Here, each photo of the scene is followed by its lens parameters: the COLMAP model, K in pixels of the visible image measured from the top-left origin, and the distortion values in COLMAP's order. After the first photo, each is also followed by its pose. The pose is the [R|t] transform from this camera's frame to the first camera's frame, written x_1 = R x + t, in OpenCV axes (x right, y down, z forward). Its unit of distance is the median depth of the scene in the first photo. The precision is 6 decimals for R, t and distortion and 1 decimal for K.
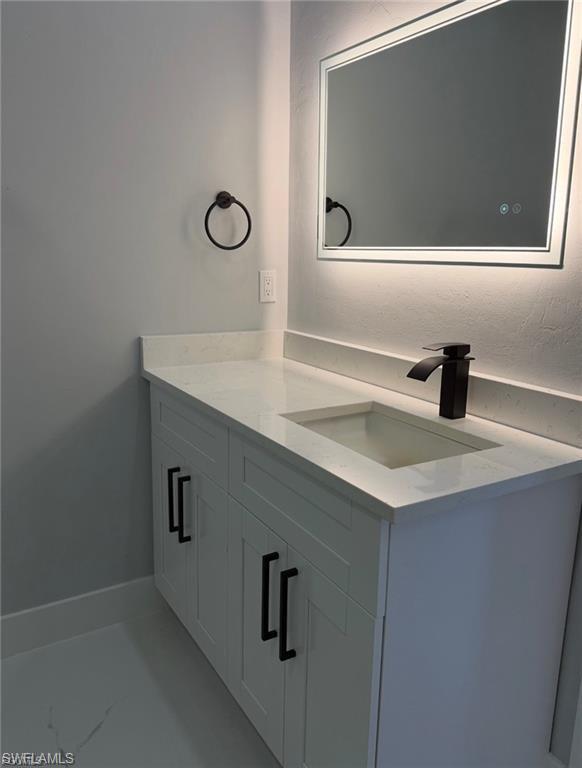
lens RADIAL K [[553.5, 0, 291.0], [0, 553.5, 384.0], [0, 0, 1]] dist [0.100354, -0.000360]
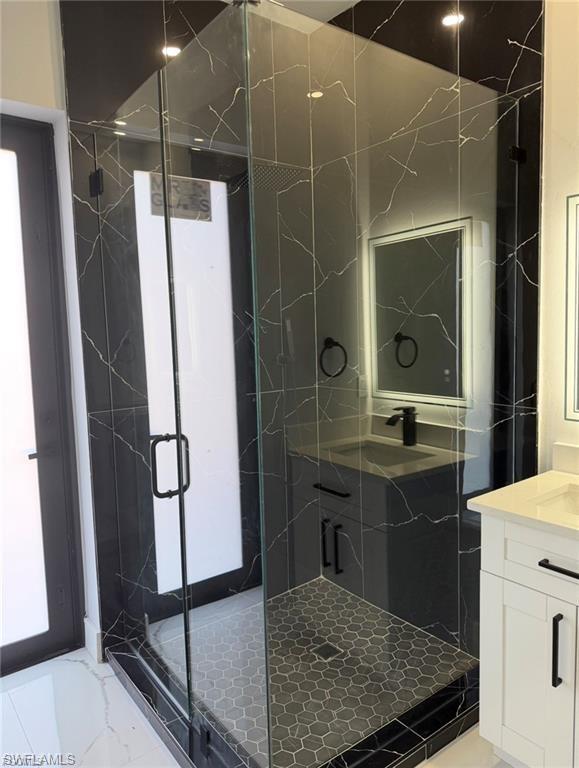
lens RADIAL K [[553.5, 0, 289.5], [0, 553.5, 384.0], [0, 0, 1]] dist [0.100354, -0.000360]
pose [[0.994711, -0.070261, 0.074922, -0.268018], [0.078119, 0.991110, -0.107700, 0.028607], [-0.066689, 0.112983, 0.991356, -0.953054]]
